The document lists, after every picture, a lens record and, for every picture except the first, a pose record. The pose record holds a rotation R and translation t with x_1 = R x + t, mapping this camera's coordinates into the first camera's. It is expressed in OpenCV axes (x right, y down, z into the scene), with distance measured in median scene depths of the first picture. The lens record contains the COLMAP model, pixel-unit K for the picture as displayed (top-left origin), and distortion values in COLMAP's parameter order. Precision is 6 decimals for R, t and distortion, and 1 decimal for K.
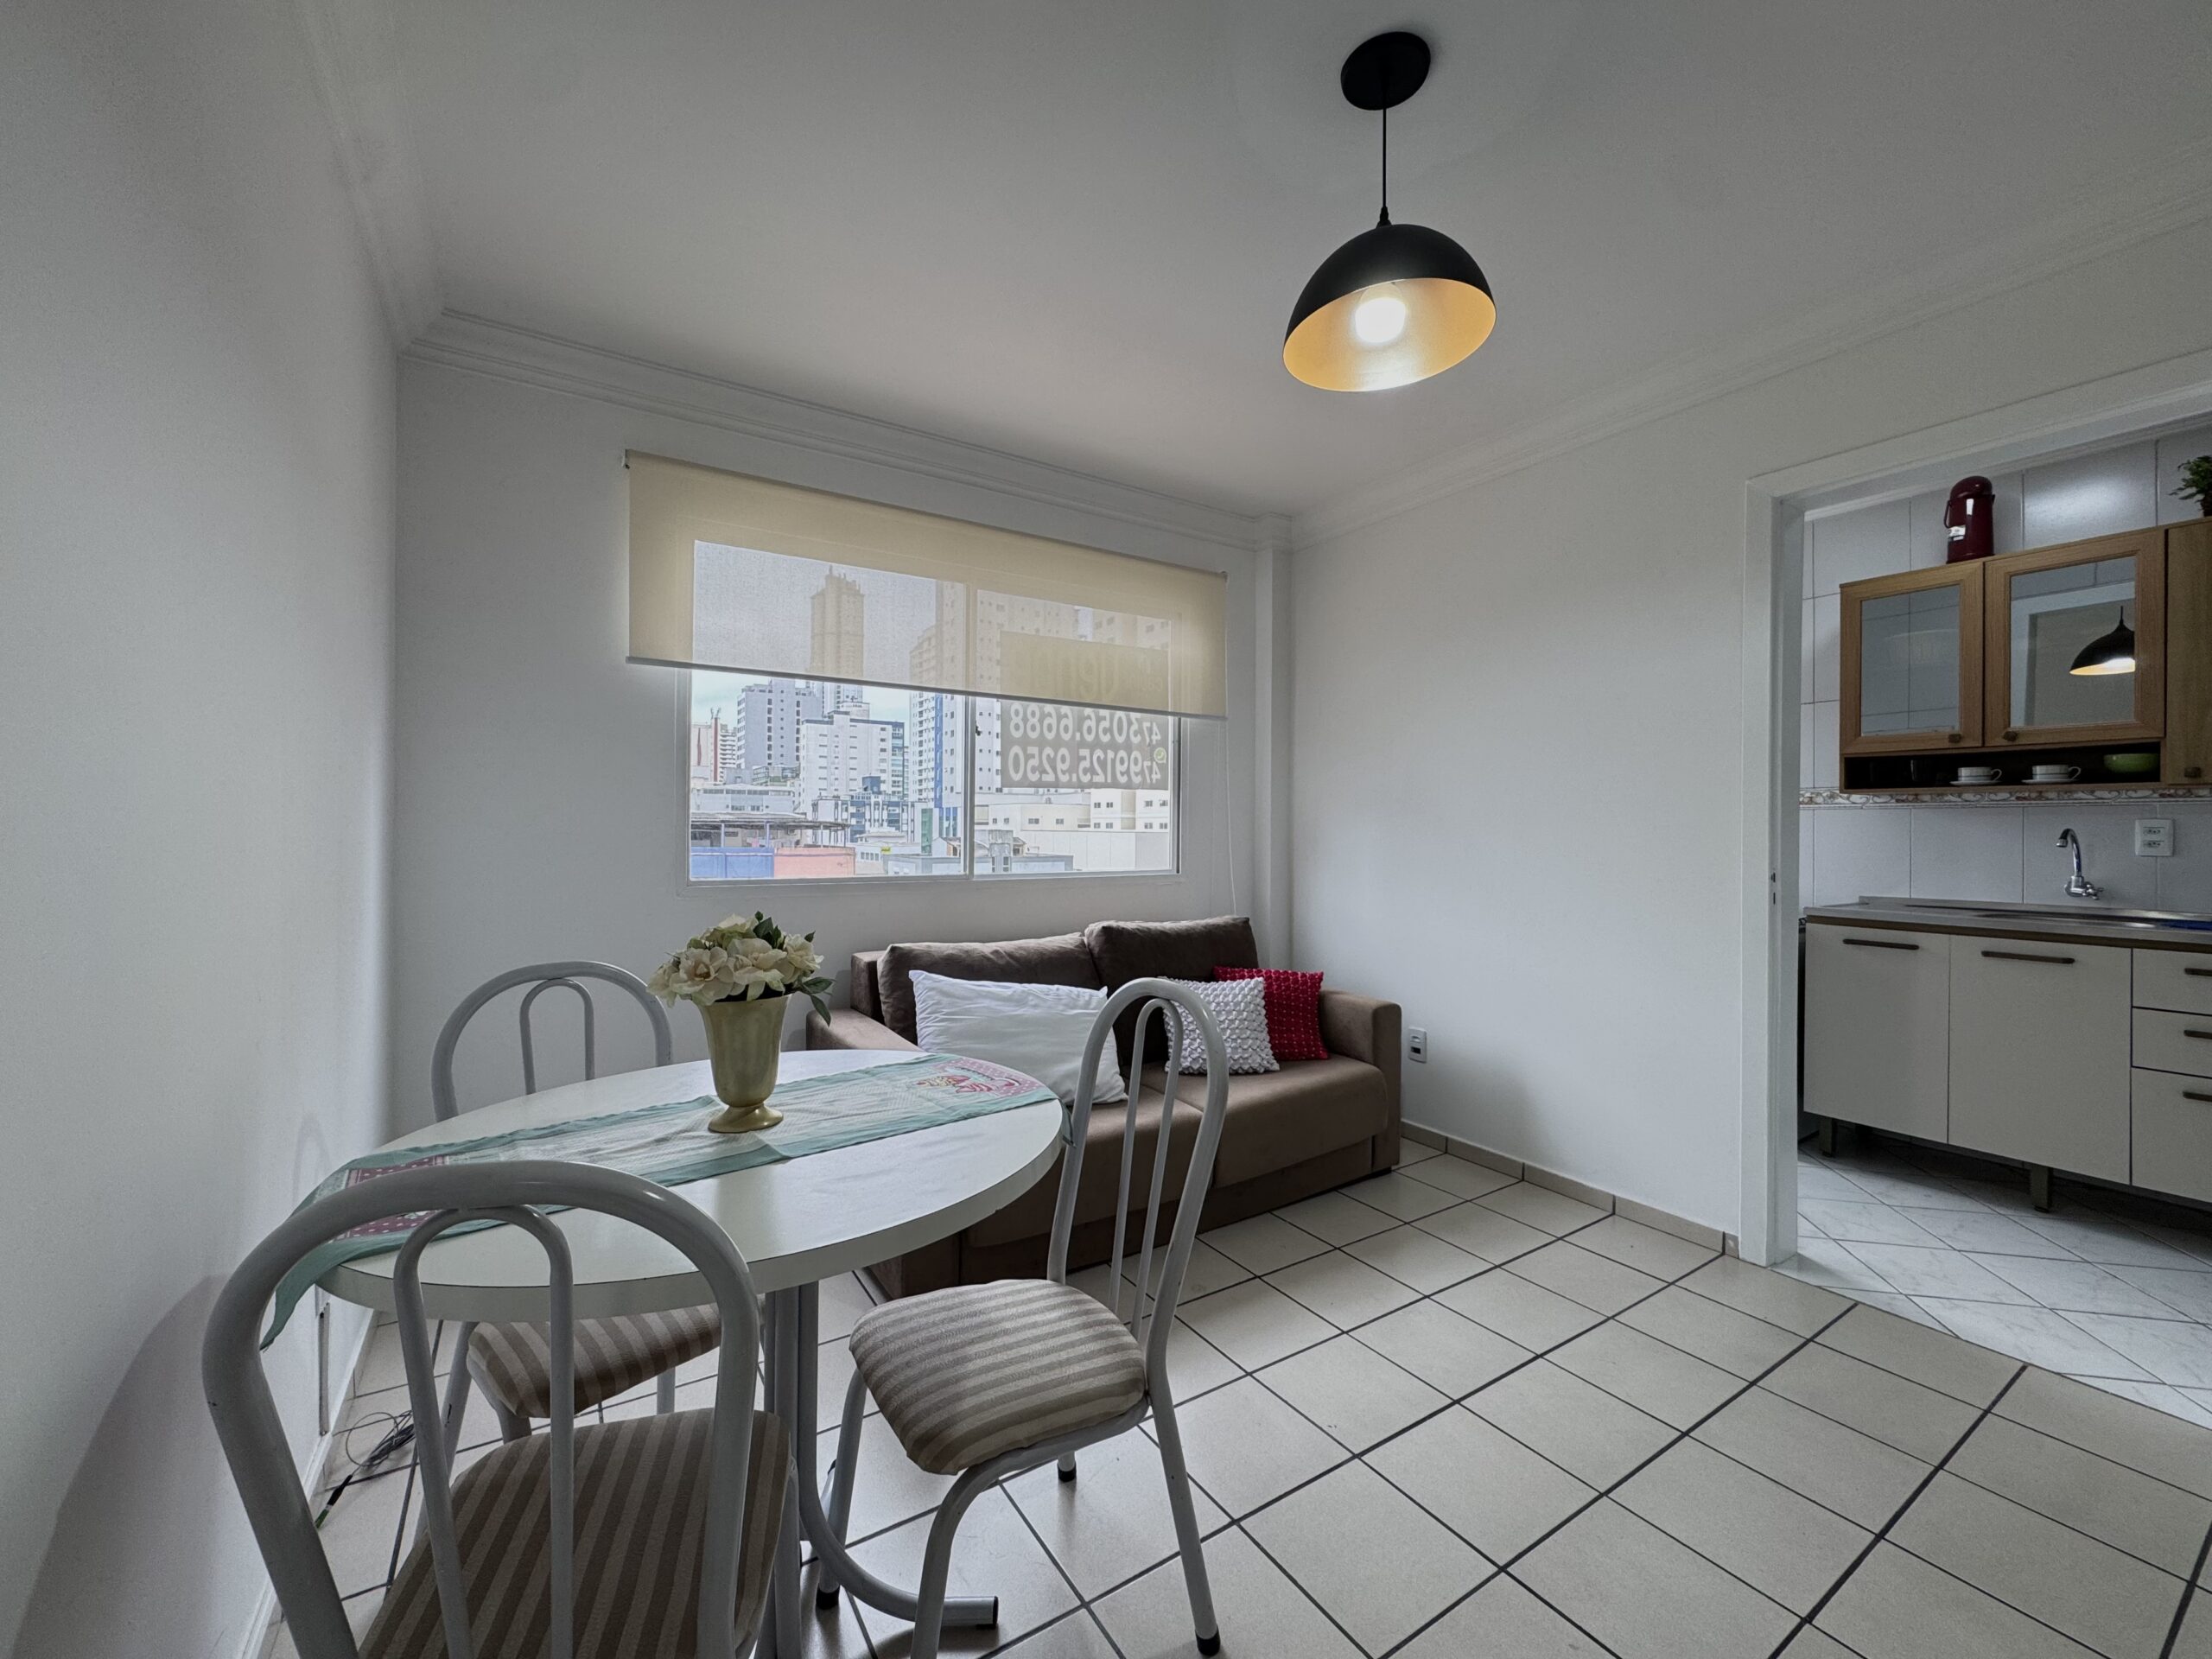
lens RADIAL K [[881.1, 0, 1106.0], [0, 881.1, 829.5], [0, 0, 1]] dist [-0.004117, -0.000045]
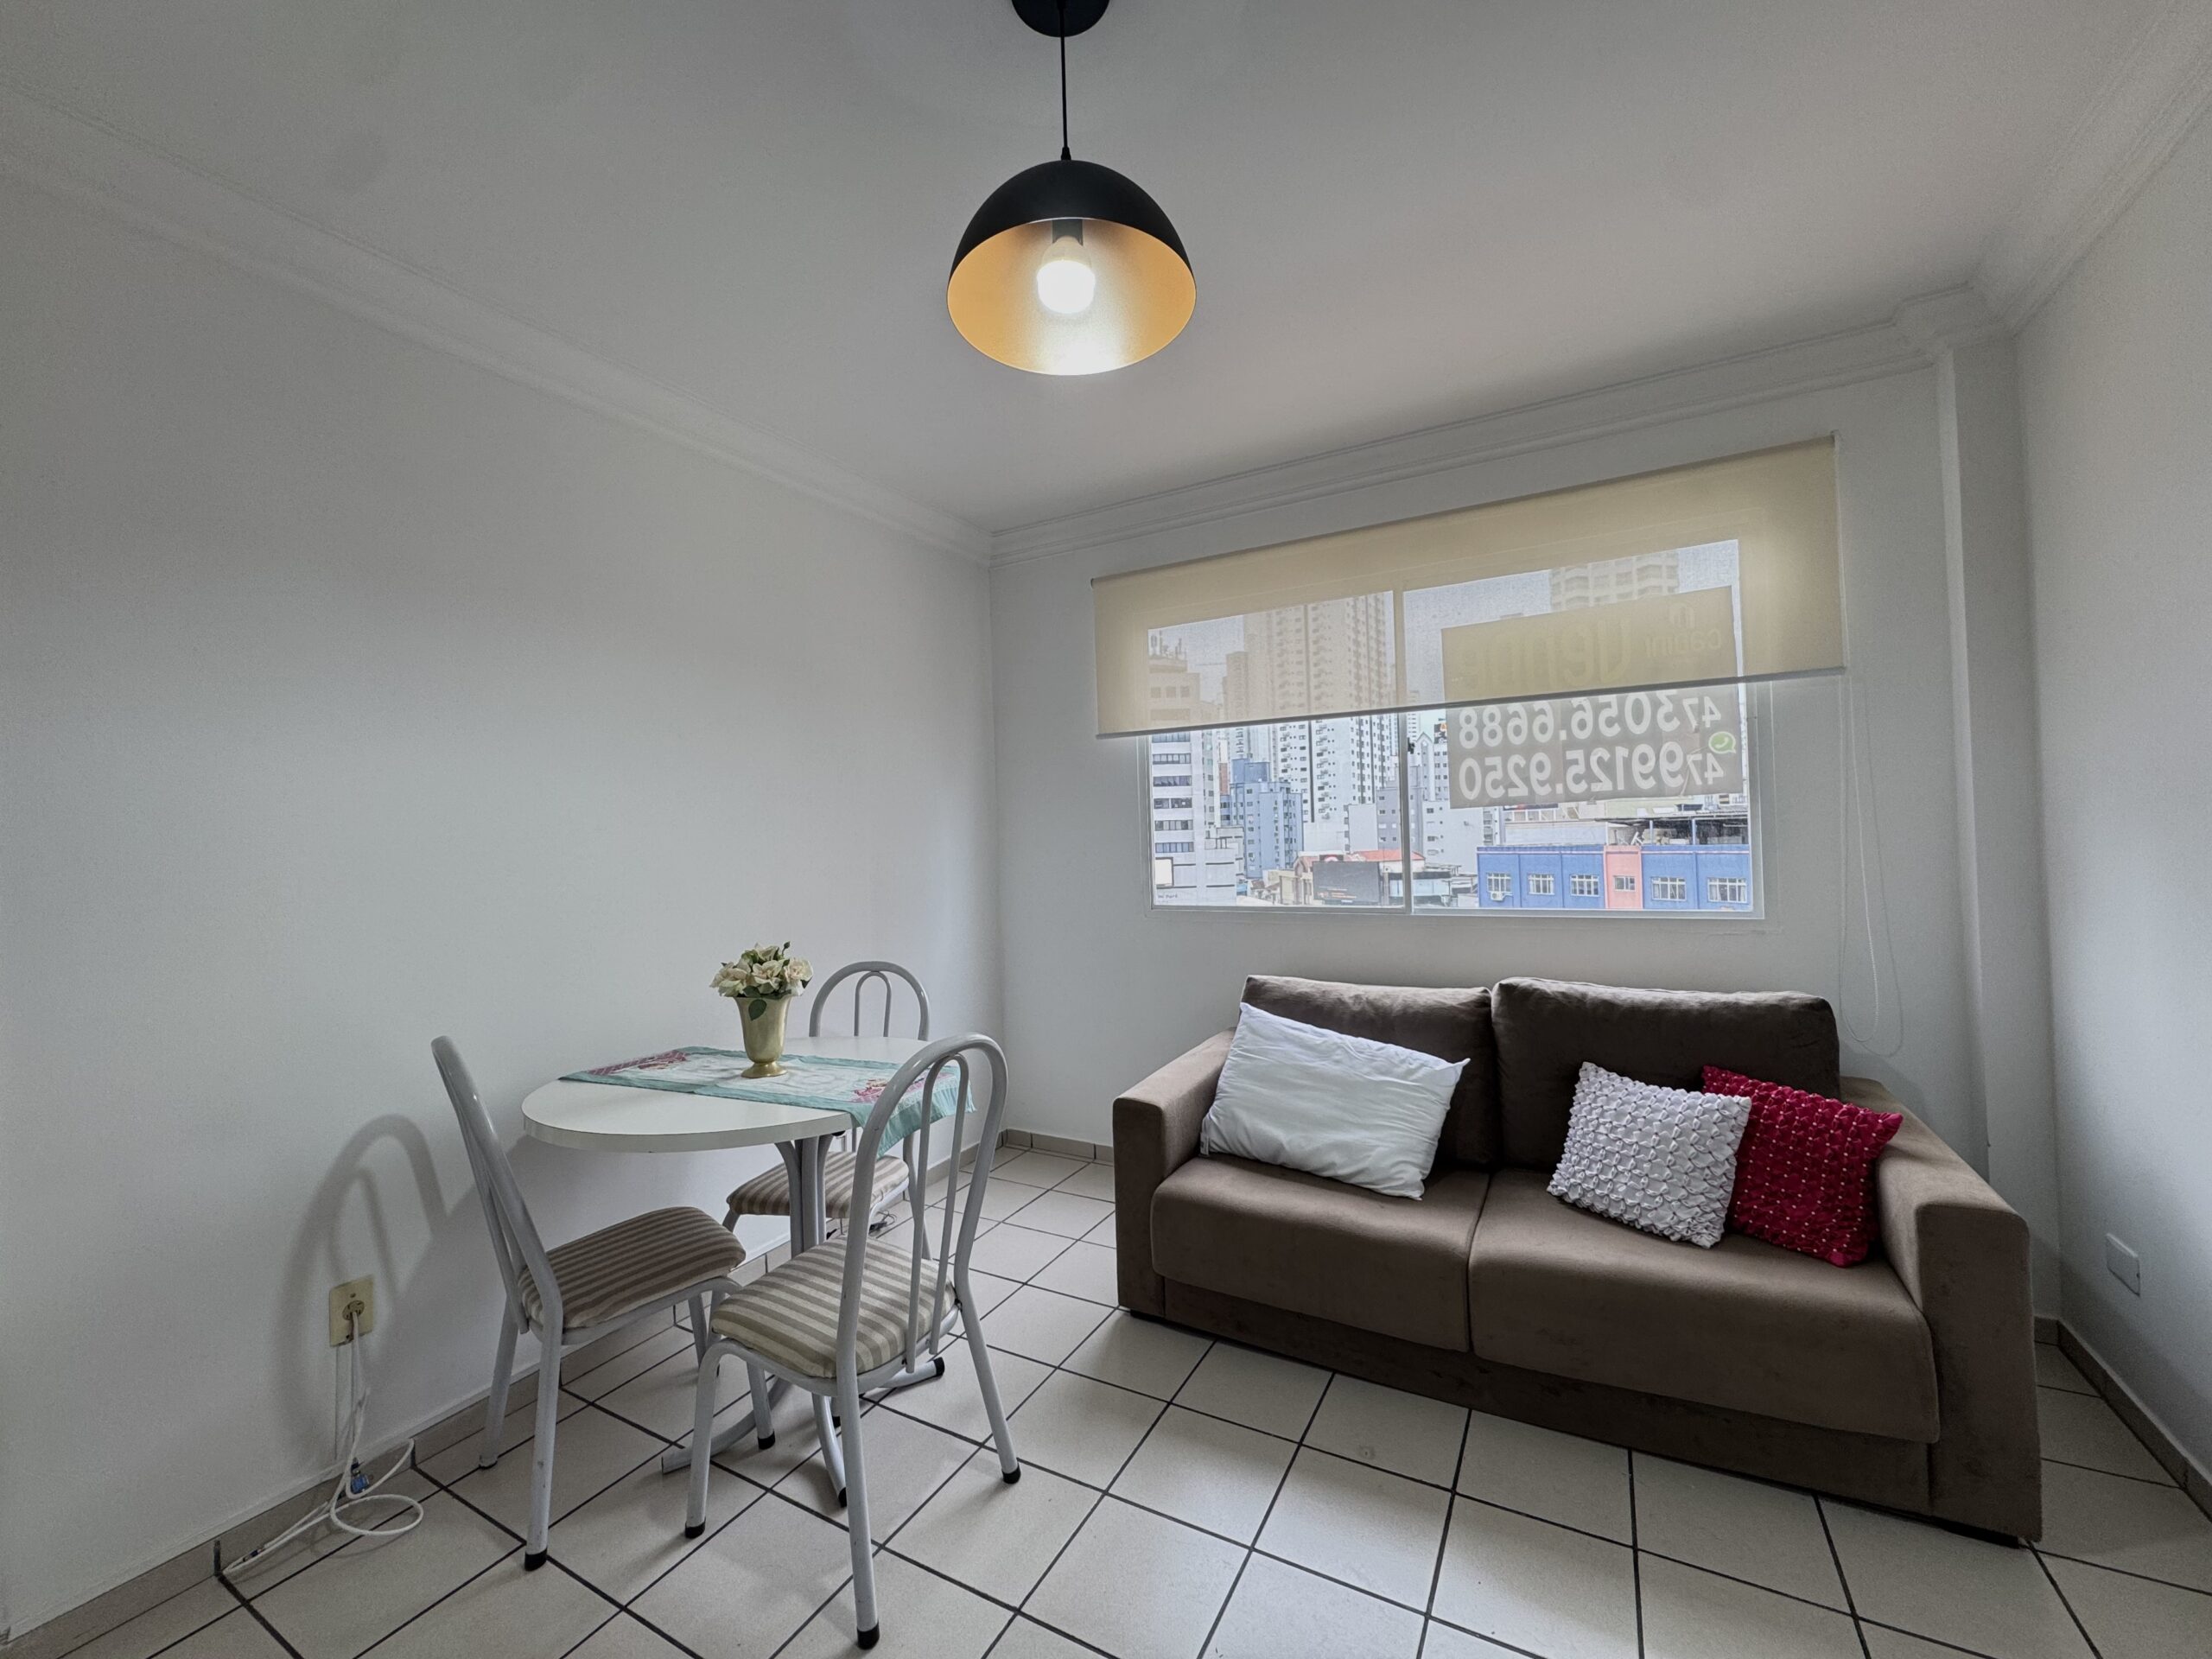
lens RADIAL K [[881.1, 0, 1106.0], [0, 881.1, 829.5], [0, 0, 1]] dist [-0.004117, -0.000045]
pose [[0.475786, -0.029348, -0.879072, 0.464184], [0.032020, 0.999359, -0.016033, -0.023492], [0.878978, -0.020520, 0.476420, 0.278972]]
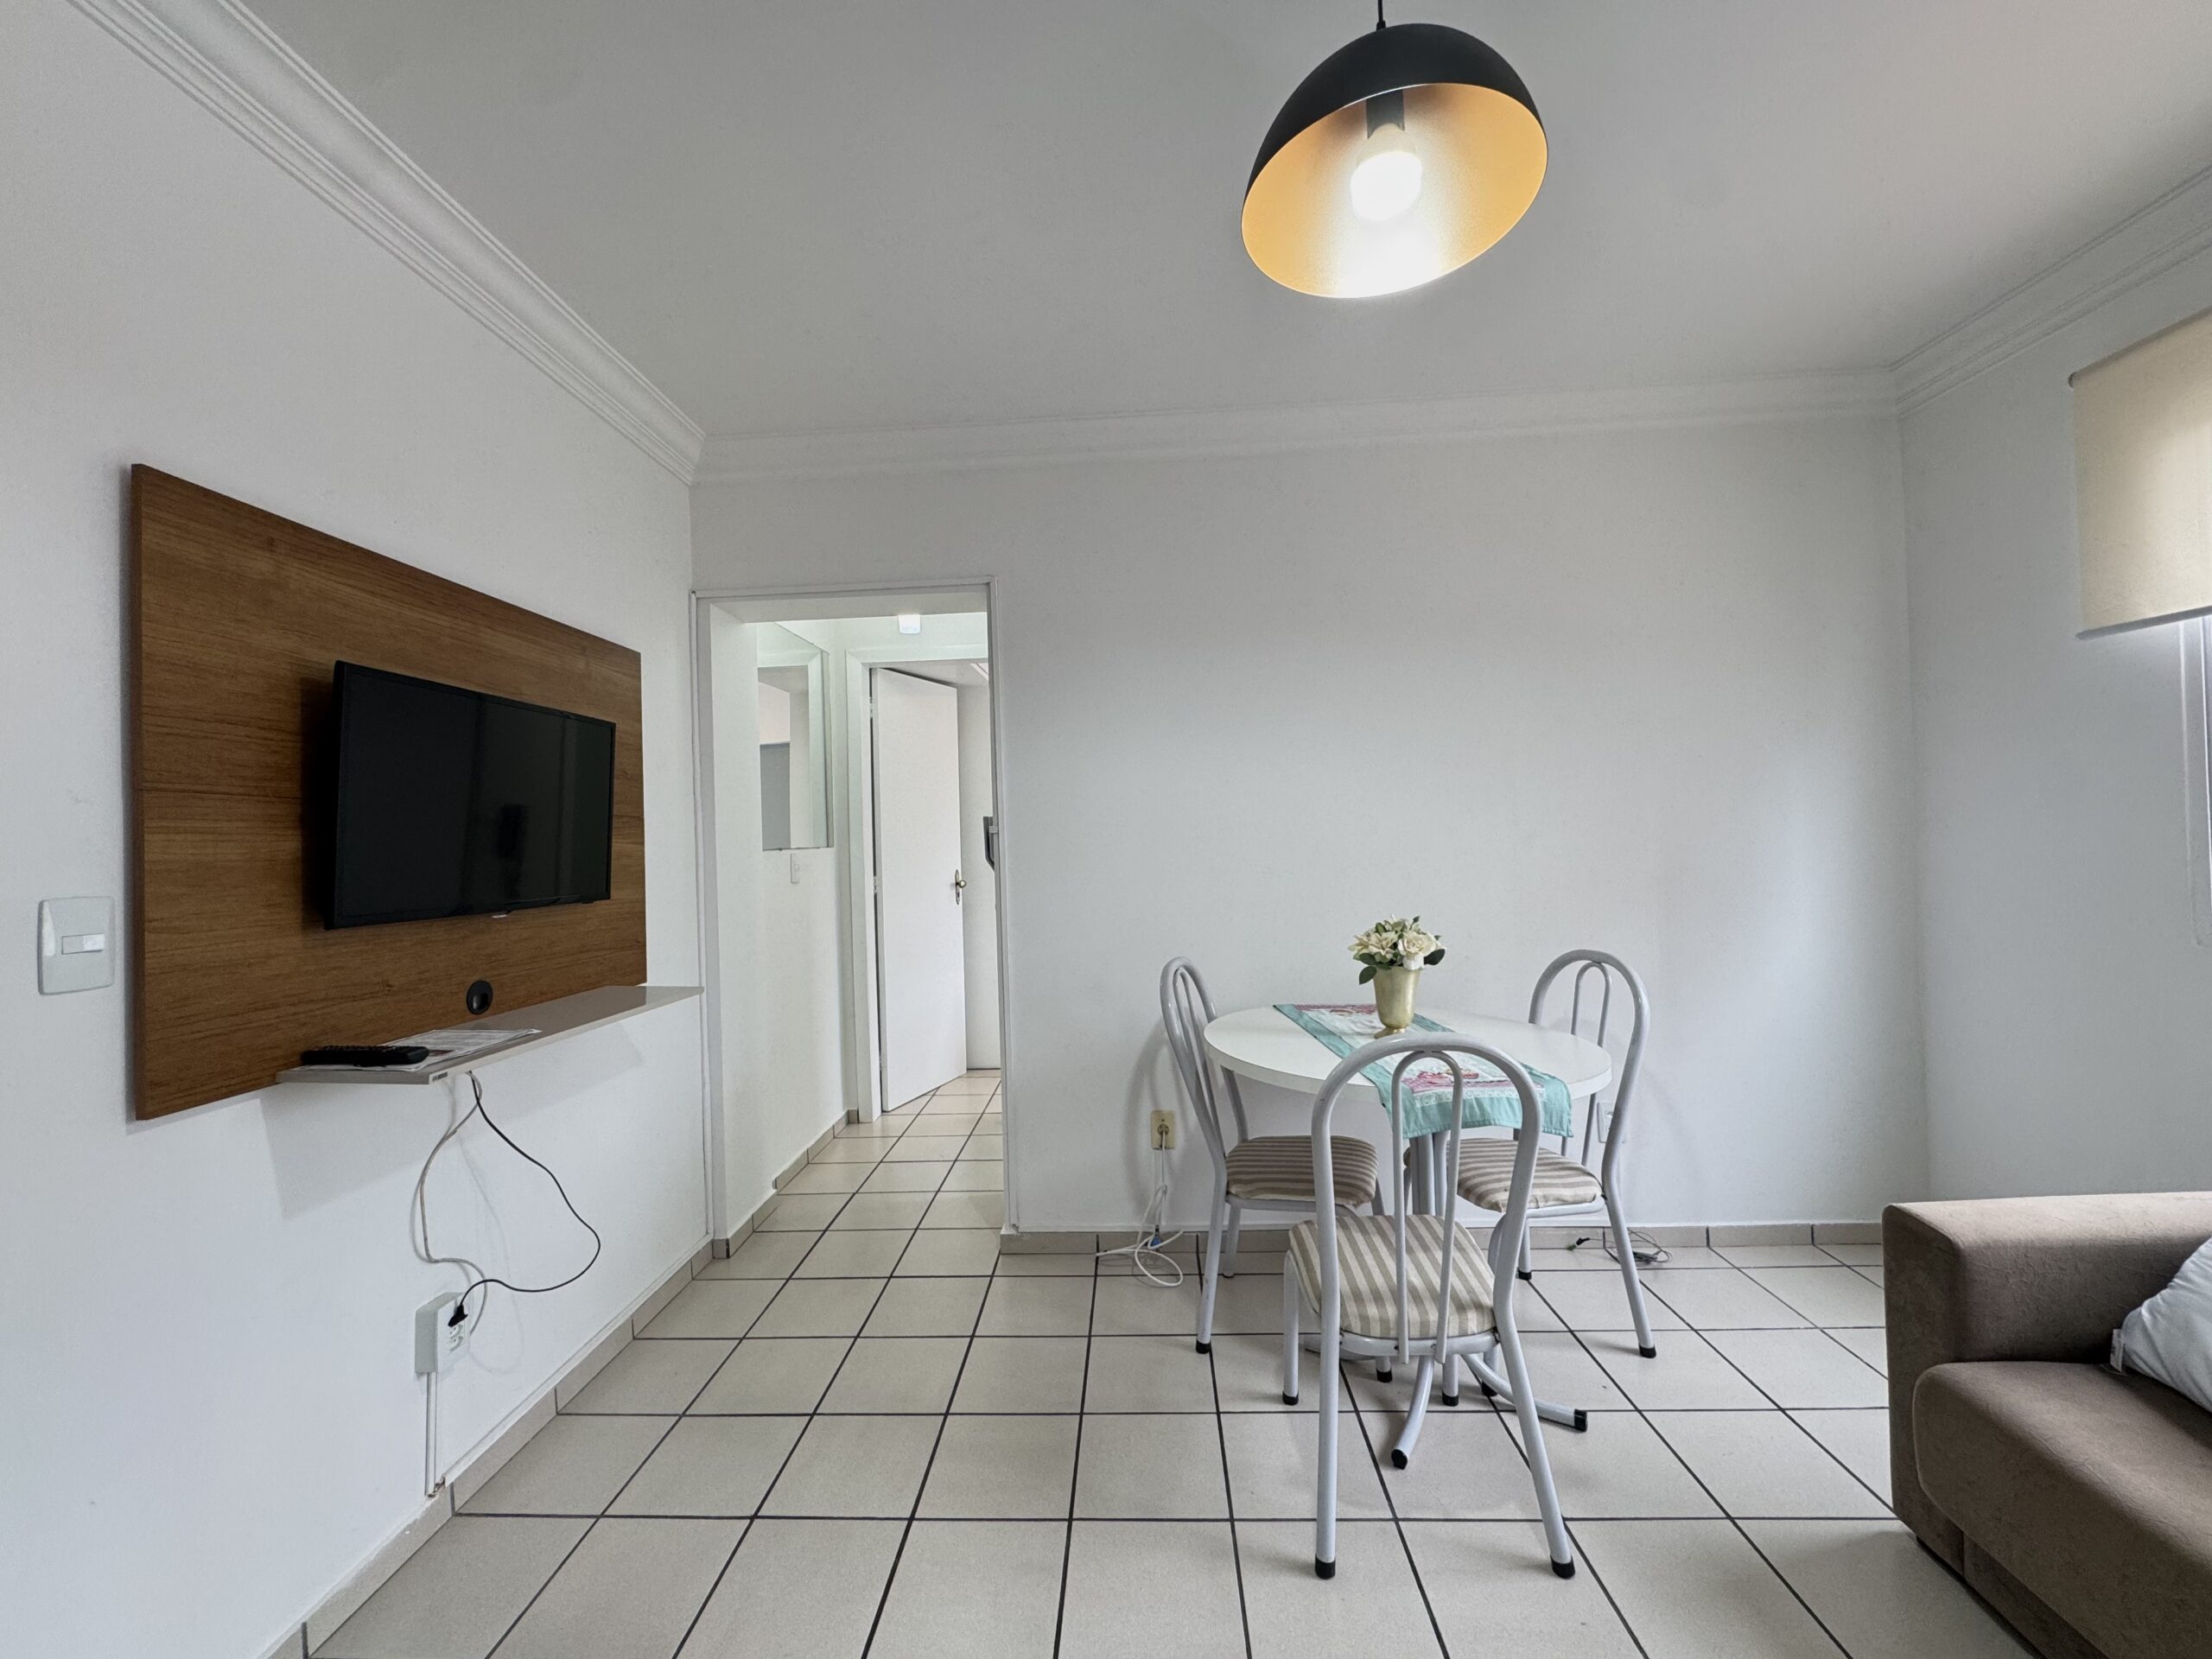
lens RADIAL K [[872.3, 0, 1106.0], [0, 872.3, 829.5], [0, 0, 1]] dist [-0.000534, -0.000334]
pose [[-0.572582, 0.006520, -0.819822, 0.456415], [0.027432, 0.999561, -0.011209, -0.023764], [0.819388, -0.028907, -0.572509, 0.536033]]
